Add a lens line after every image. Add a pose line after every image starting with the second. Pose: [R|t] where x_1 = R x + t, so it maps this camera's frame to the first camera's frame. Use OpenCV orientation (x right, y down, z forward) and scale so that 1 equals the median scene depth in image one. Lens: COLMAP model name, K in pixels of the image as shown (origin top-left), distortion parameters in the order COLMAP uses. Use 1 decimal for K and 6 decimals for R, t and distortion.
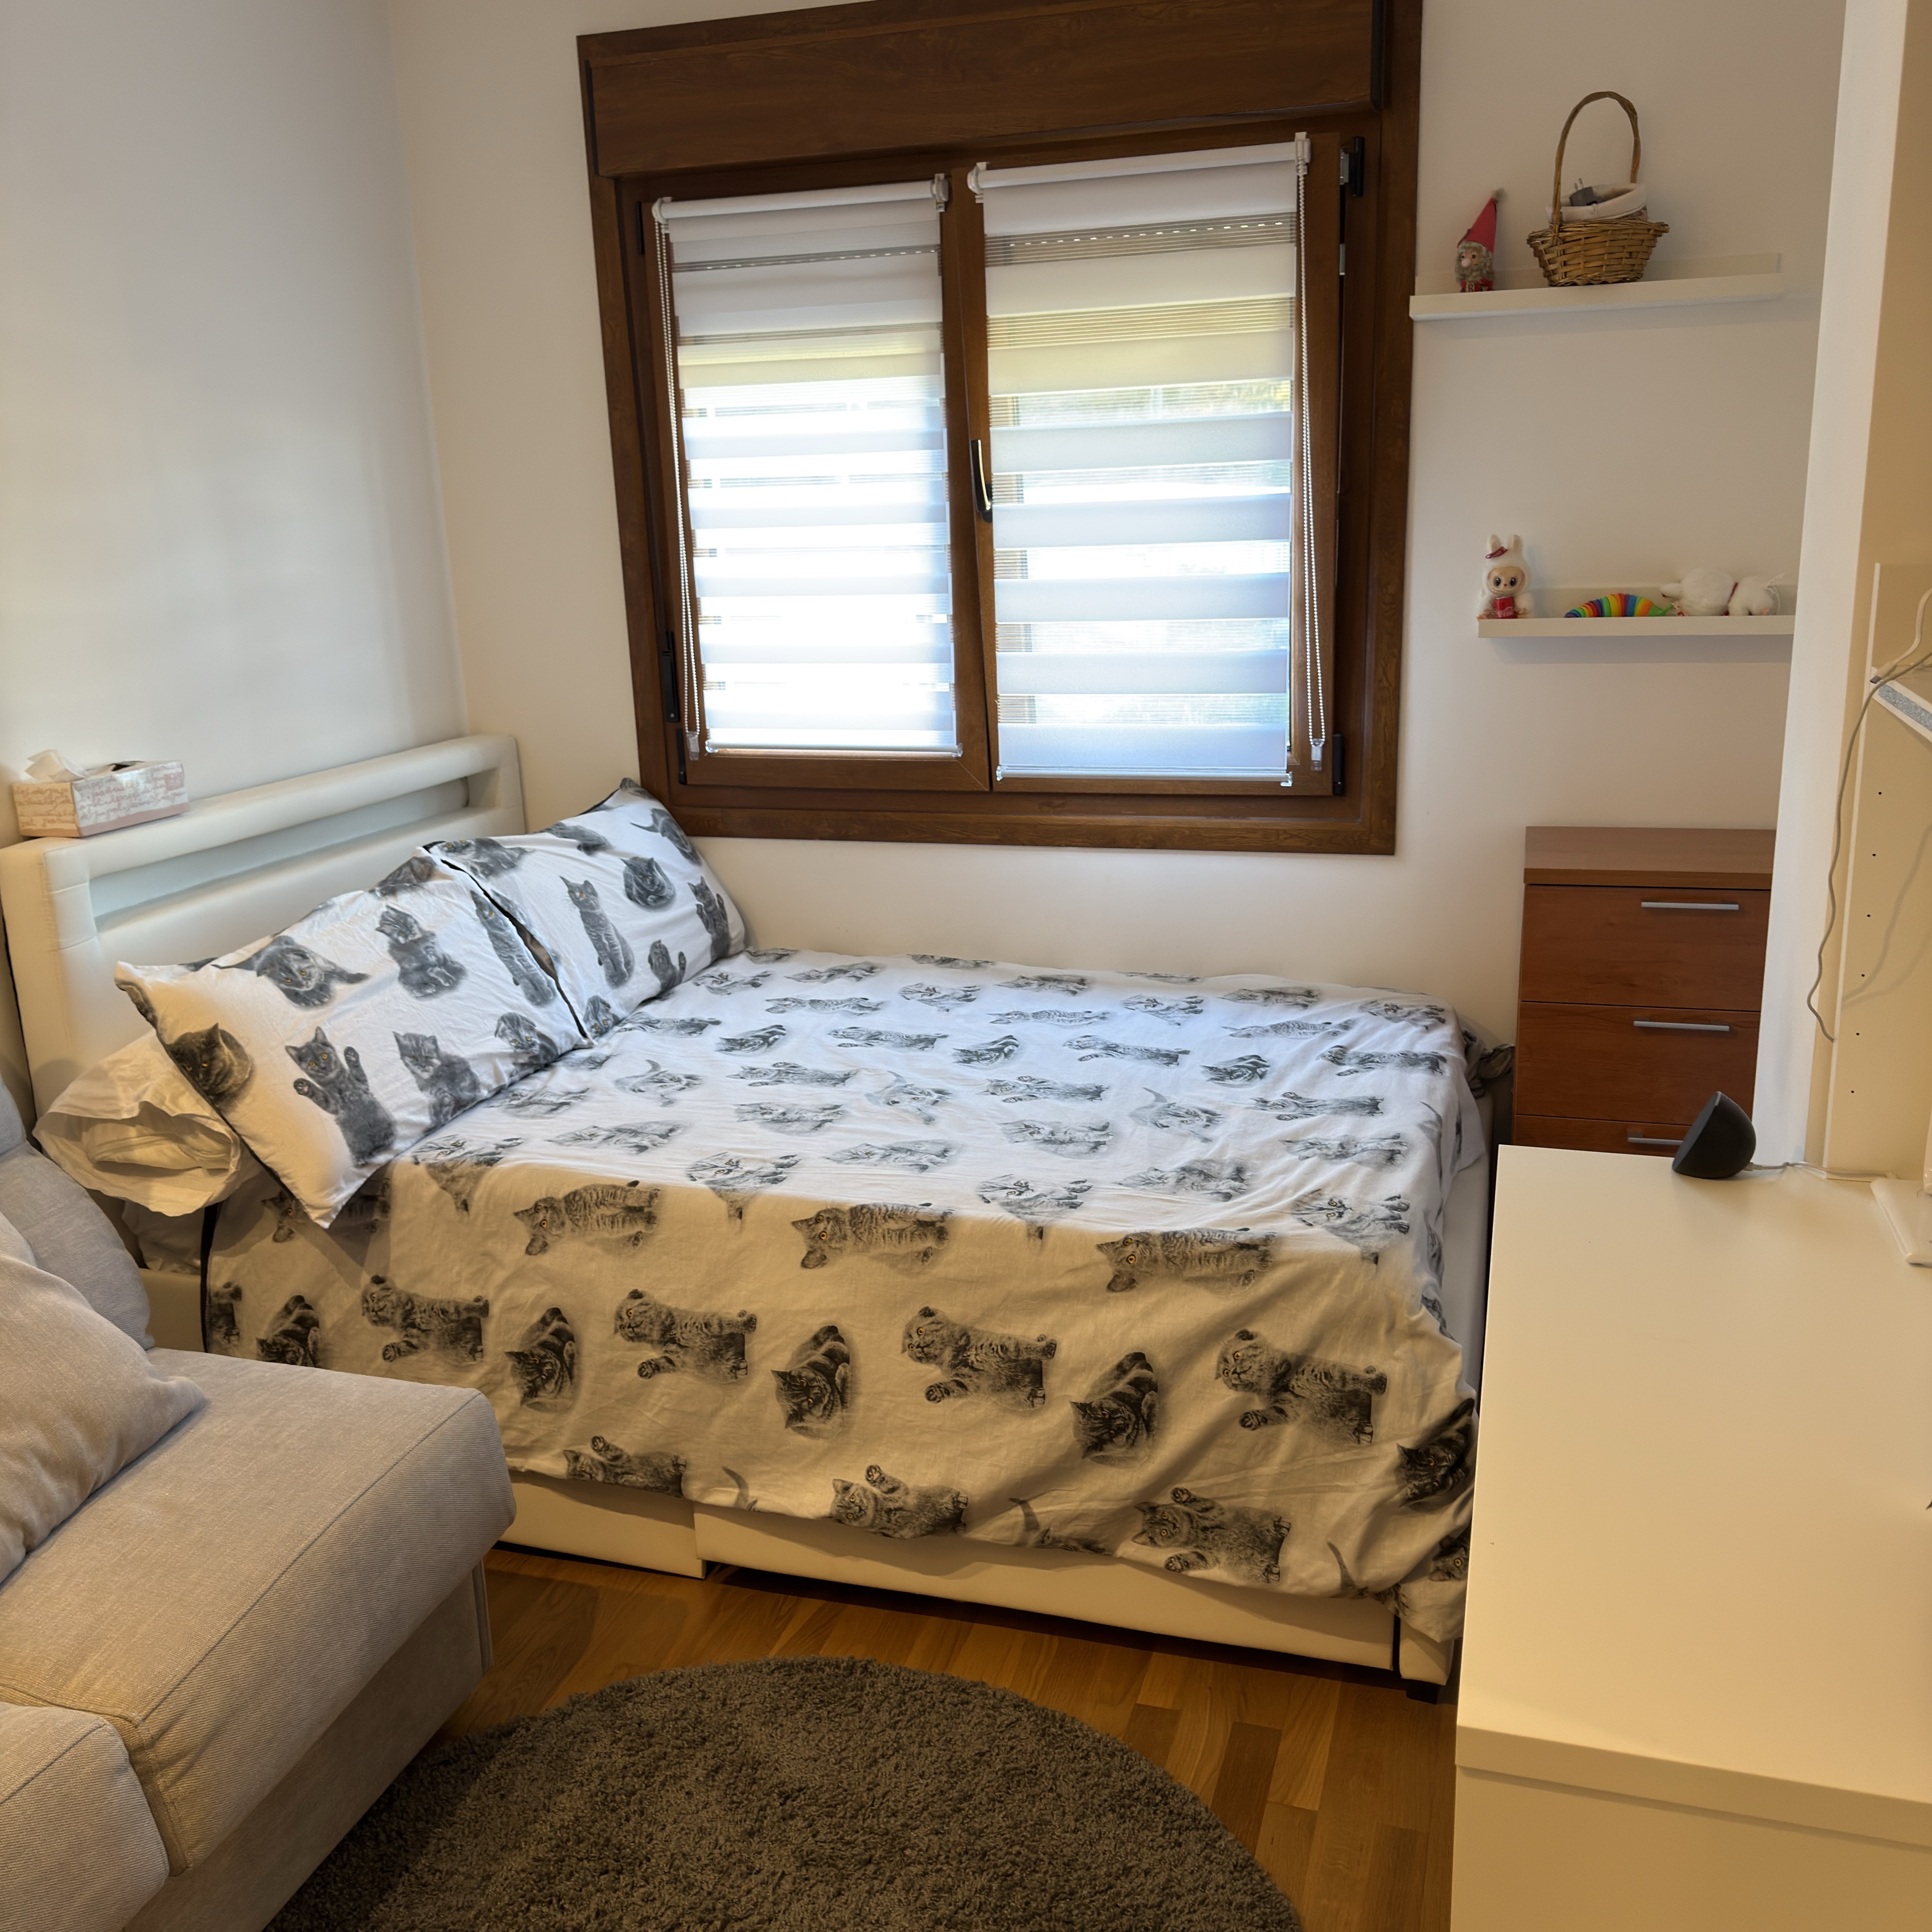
lens RADIAL K [[1815.8, 0, 969.3], [0, 1815.8, 945.8], [0, 0, 1]] dist [0.151553, -0.300431]
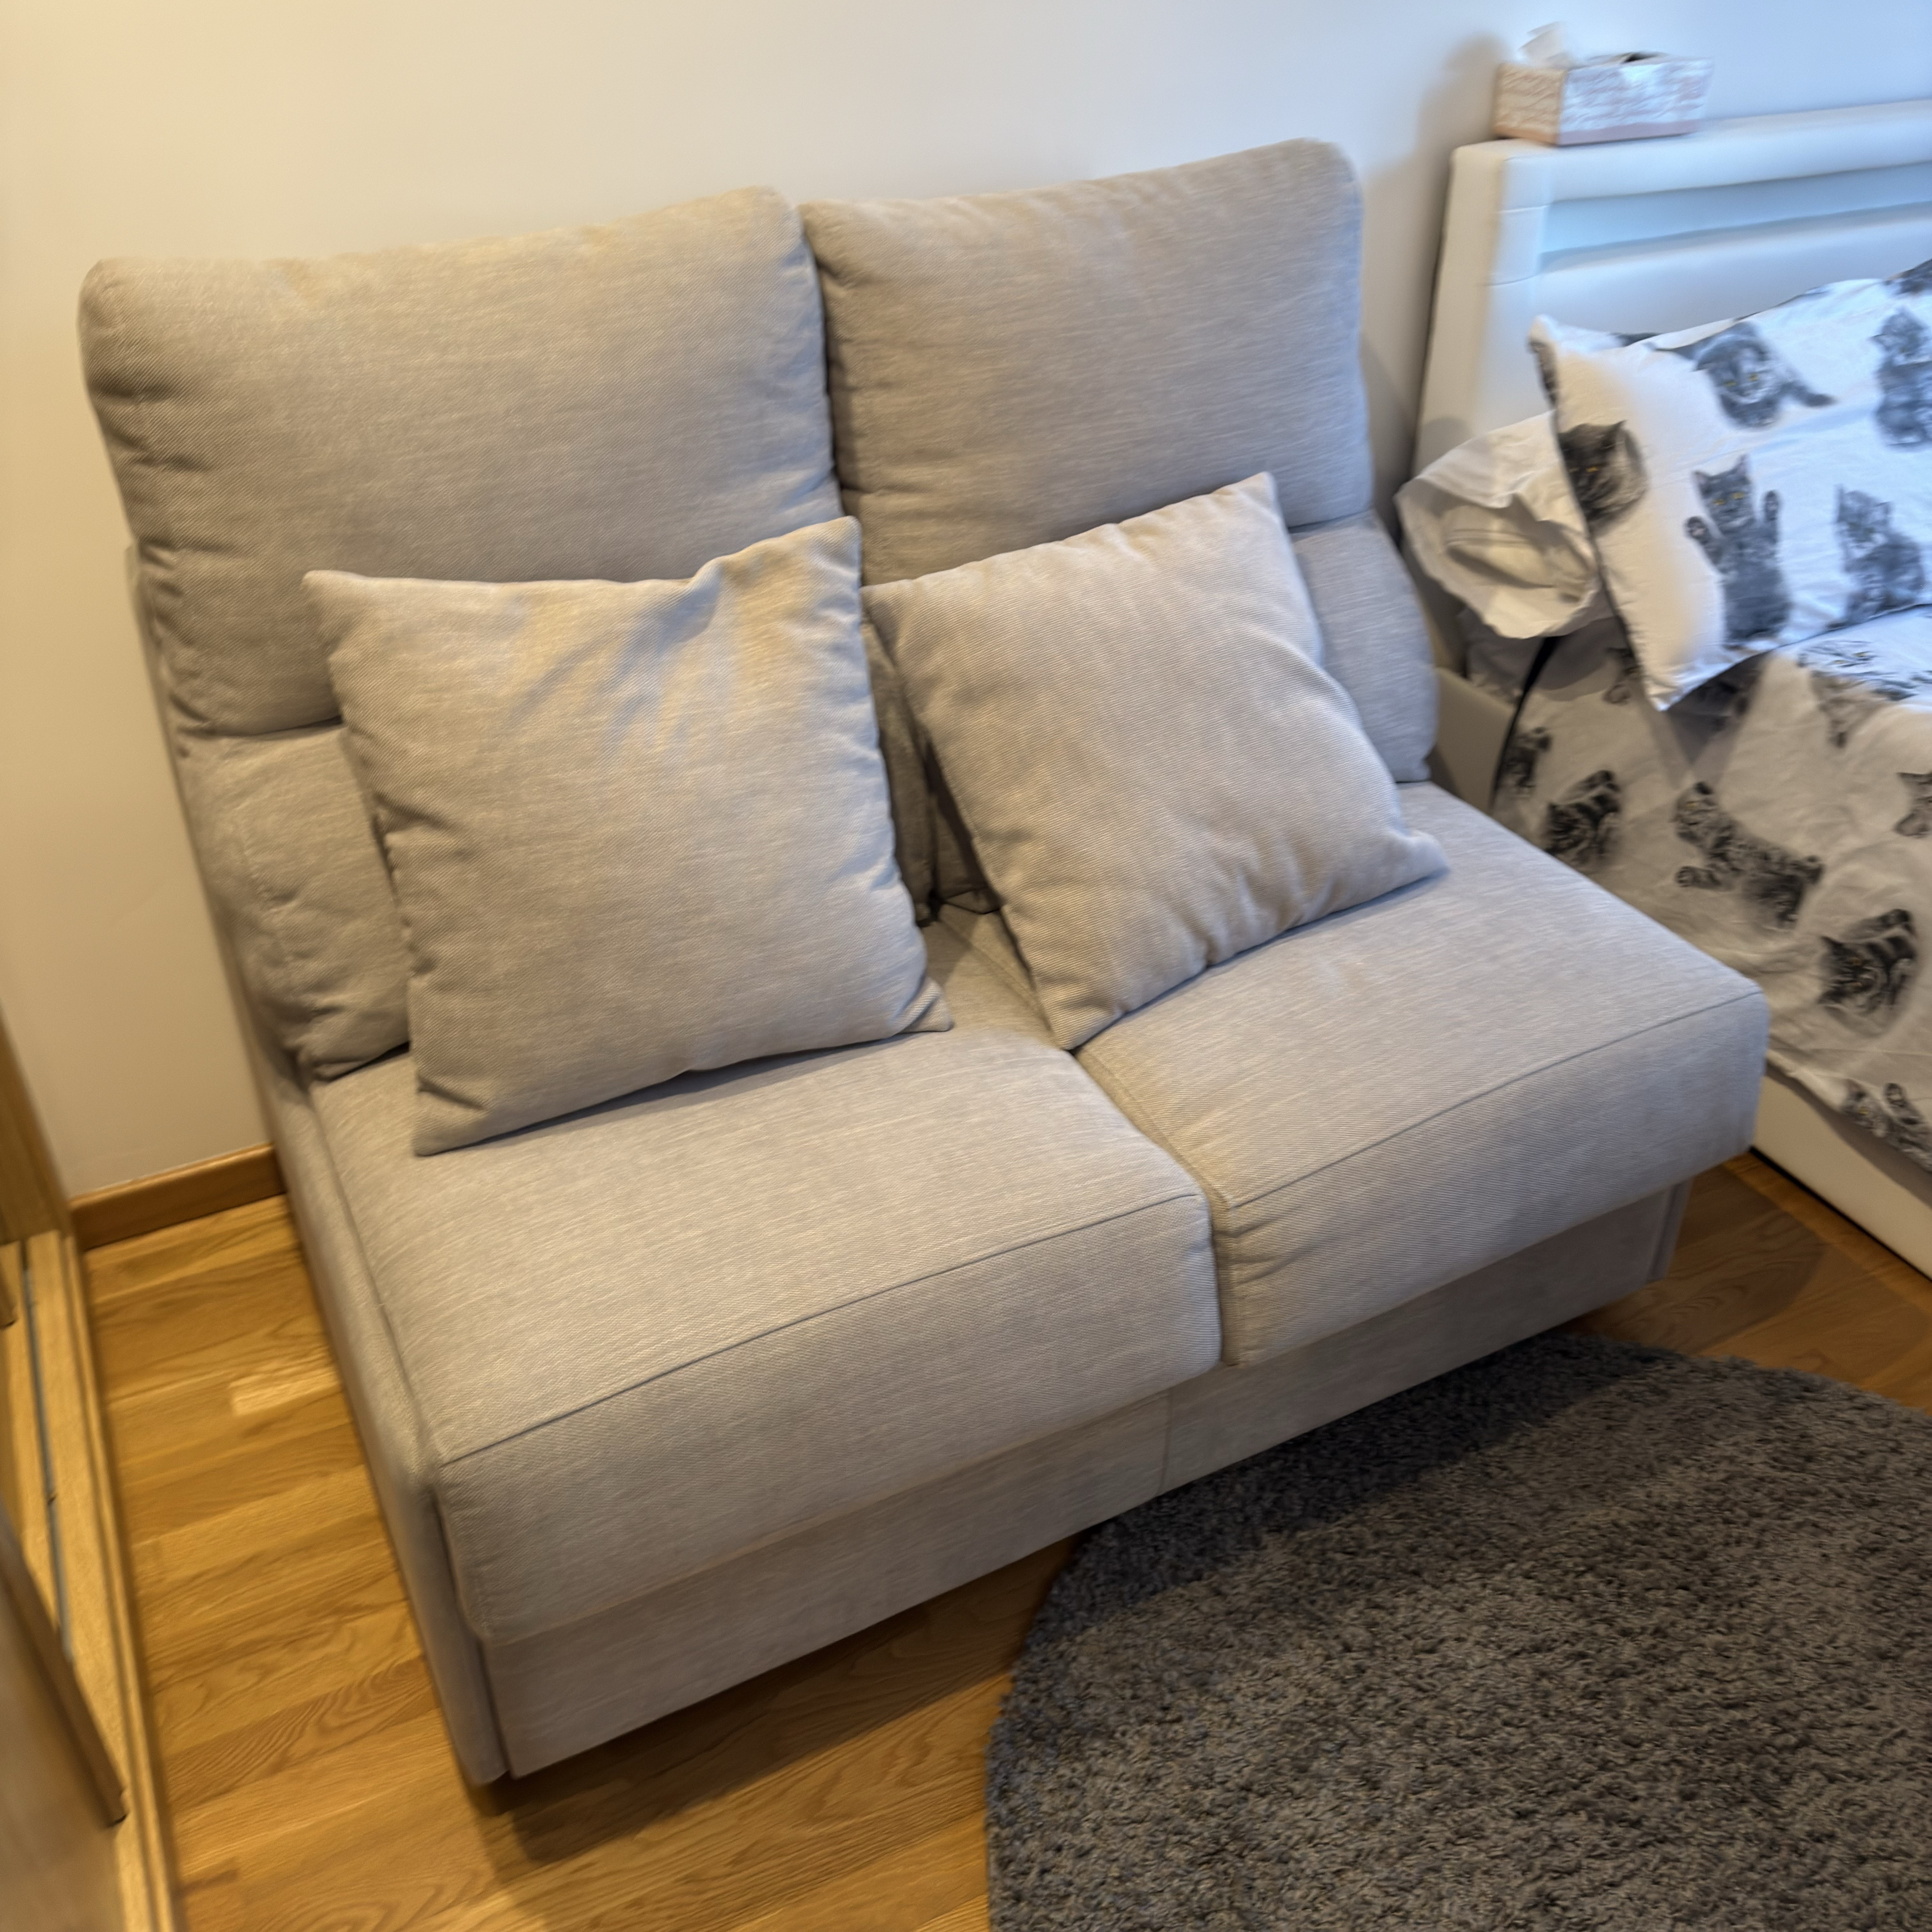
lens RADIAL K [[1815.8, 0, 969.3], [0, 1815.8, 945.8], [0, 0, 1]] dist [0.151553, -0.300431]
pose [[0.700475, 0.407106, -0.586173, -0.043922], [-0.191457, 0.898430, 0.395182, -0.014791], [0.687516, -0.164588, 0.707271, 0.196840]]
